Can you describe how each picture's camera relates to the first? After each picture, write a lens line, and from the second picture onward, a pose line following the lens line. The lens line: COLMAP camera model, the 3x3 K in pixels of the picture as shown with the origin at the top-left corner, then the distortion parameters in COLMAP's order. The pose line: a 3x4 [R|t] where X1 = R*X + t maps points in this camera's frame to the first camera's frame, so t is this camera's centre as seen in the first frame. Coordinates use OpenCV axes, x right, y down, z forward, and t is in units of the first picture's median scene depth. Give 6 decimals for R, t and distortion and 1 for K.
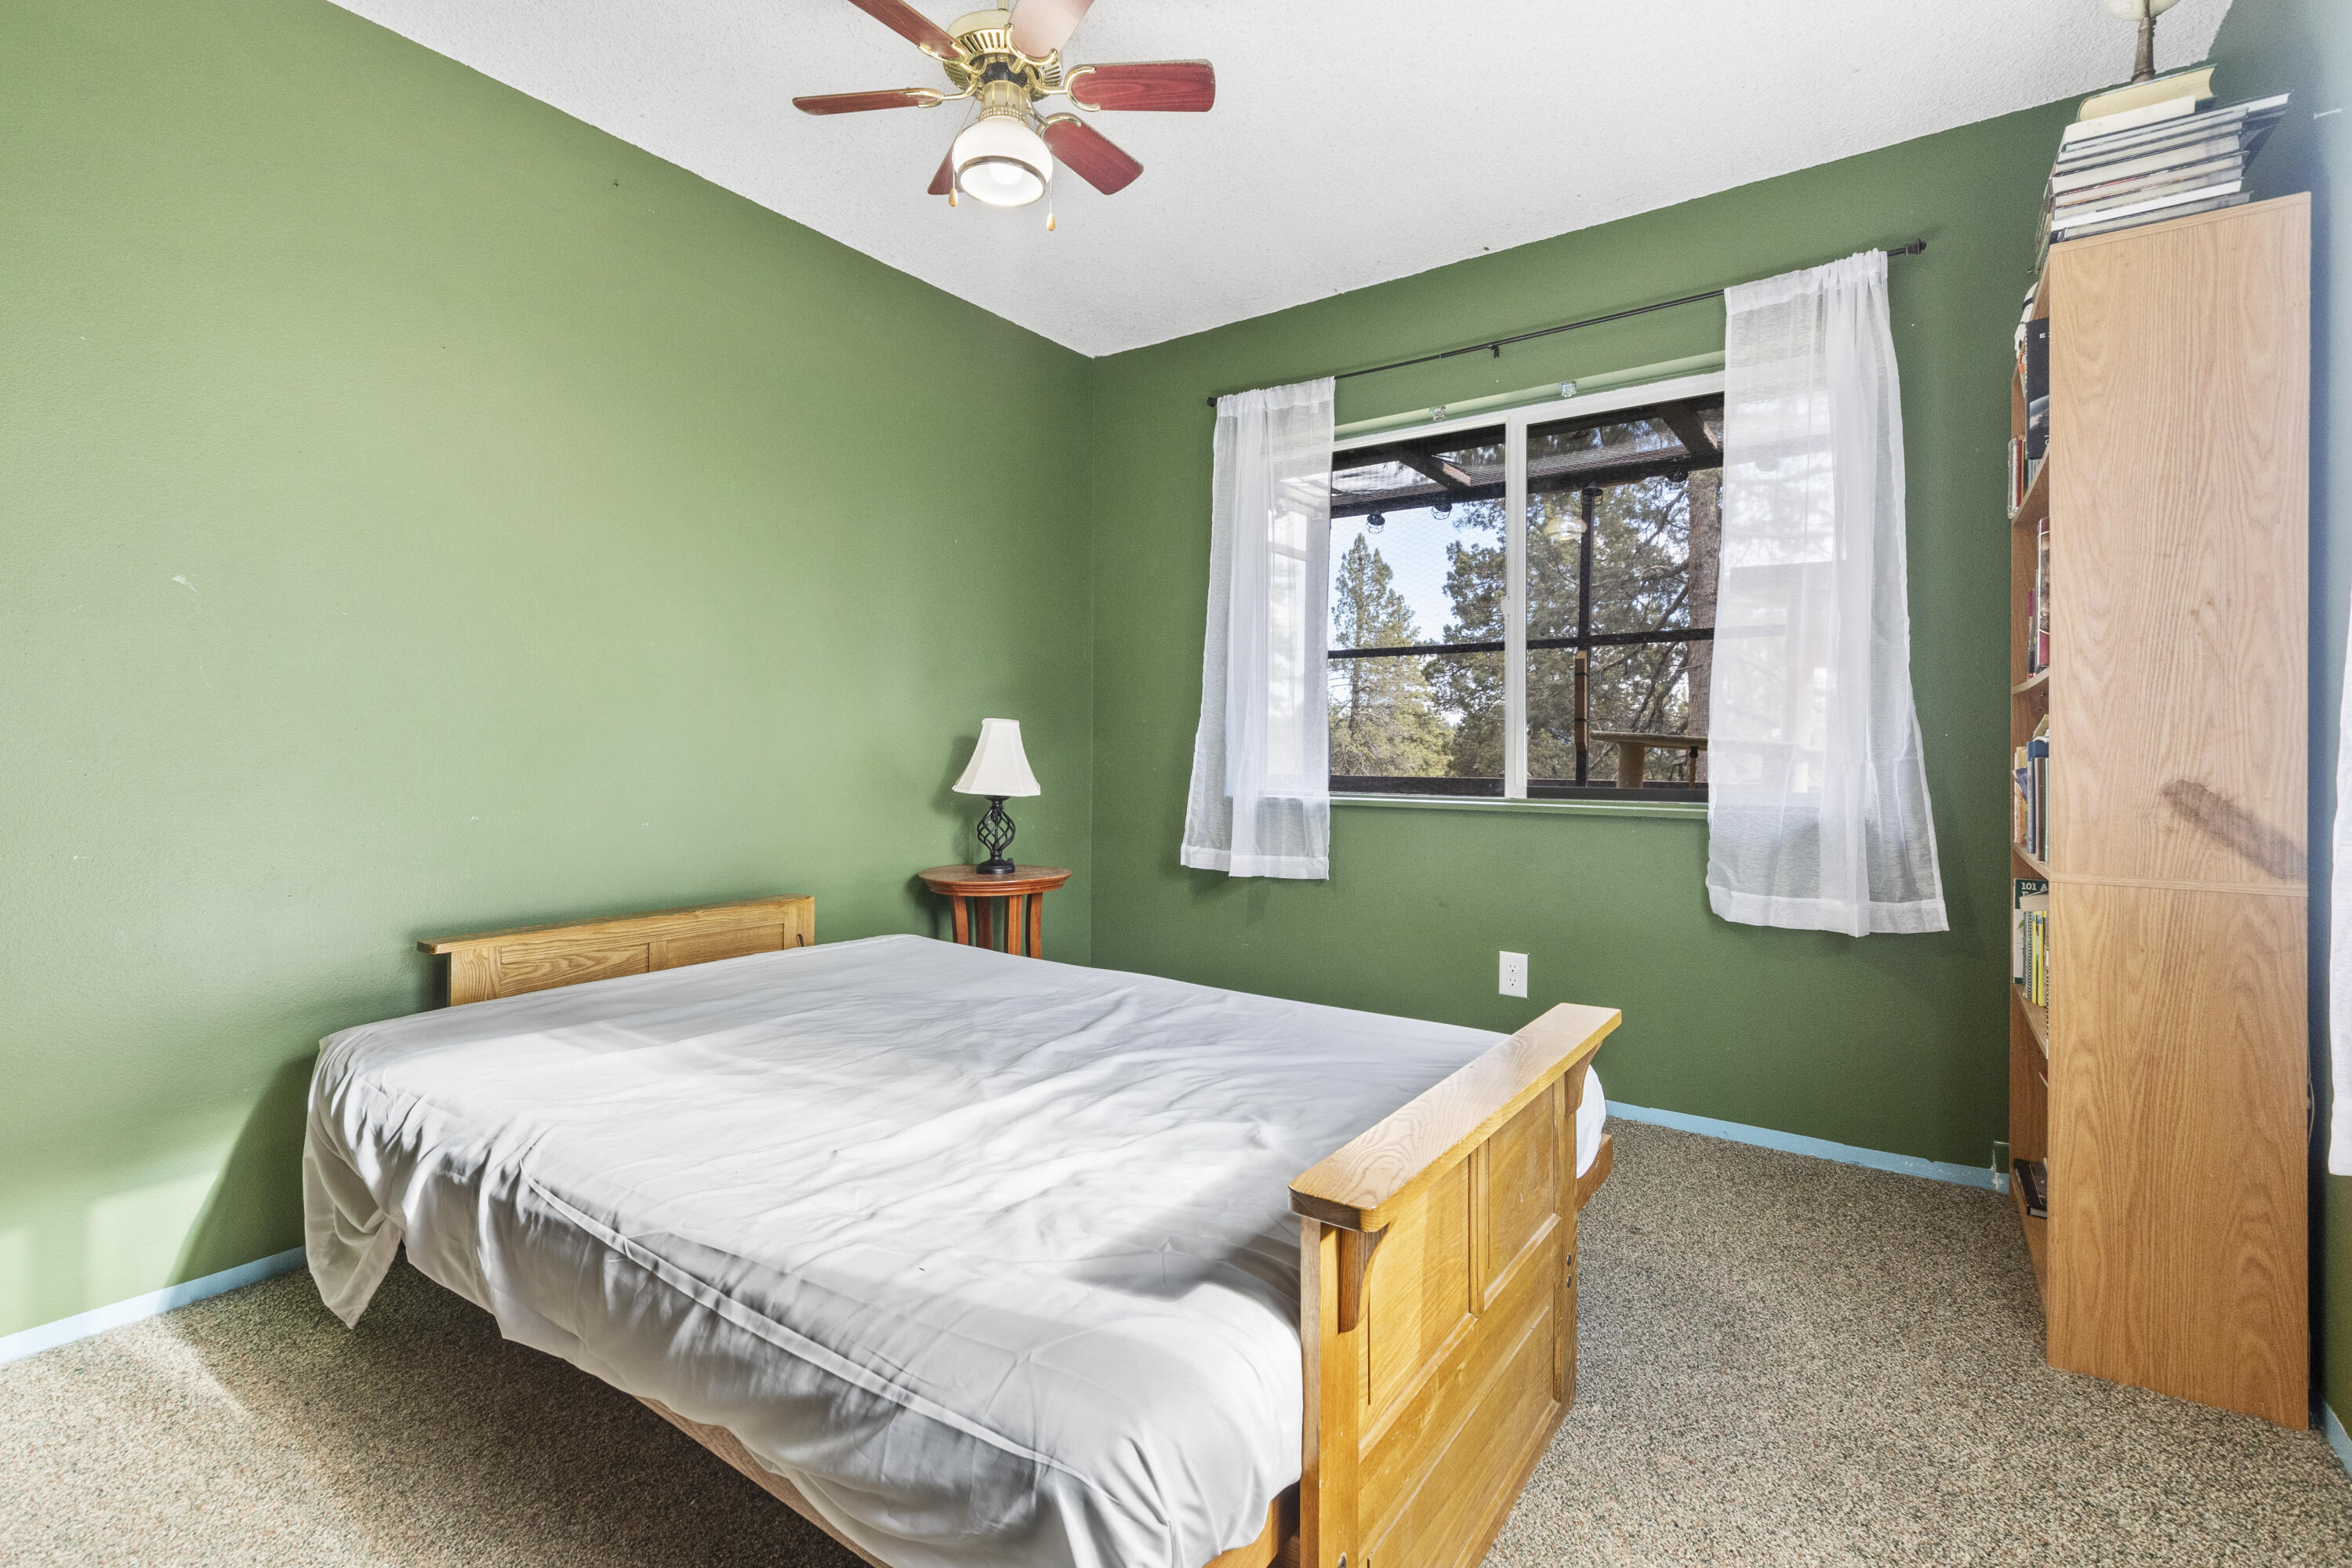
lens RADIAL K [[1056.7, 0, 1180.2], [0, 1056.7, 731.0], [0, 0, 1]] dist [-0.001850, -0.000636]
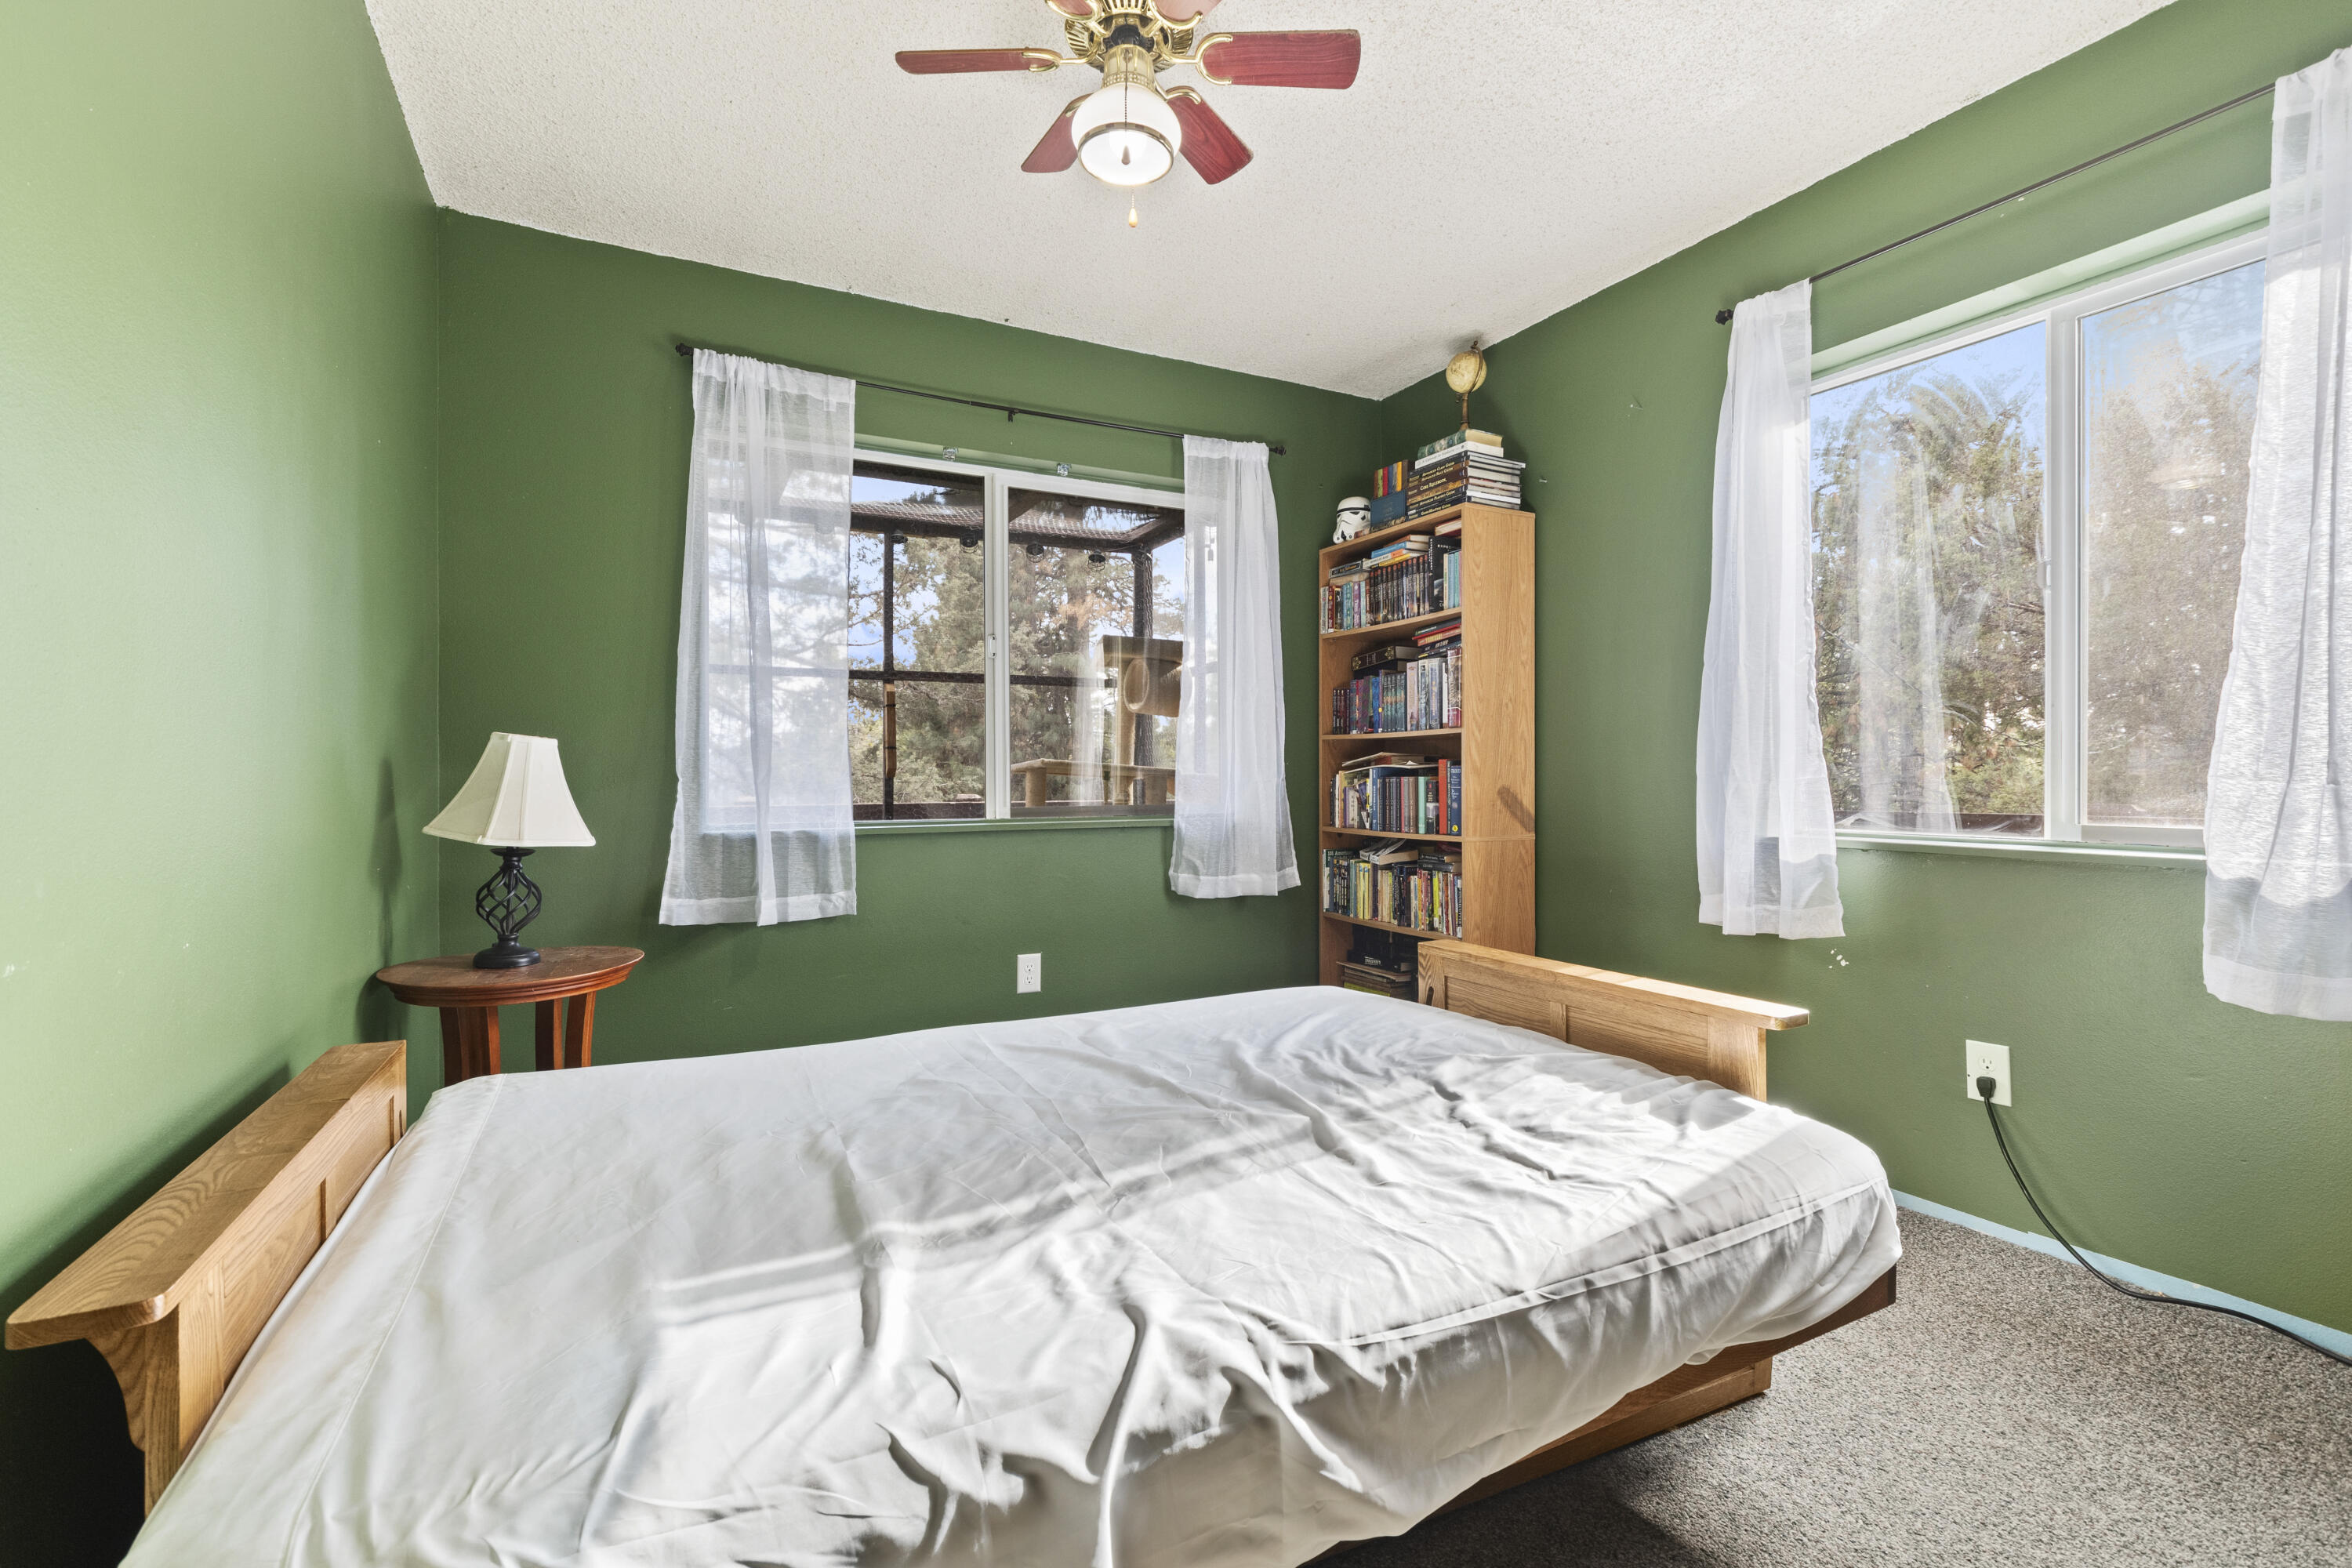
lens RADIAL K [[1049.6, 0, 1181.0], [0, 1049.6, 757.0], [0, 0, 1]] dist [-0.001158, -0.000942]
pose [[0.452930, 0.009243, 0.891498, -0.747125], [-0.008234, 0.999947, -0.006183, 0.005197], [-0.891508, -0.004540, 0.452982, 0.423946]]
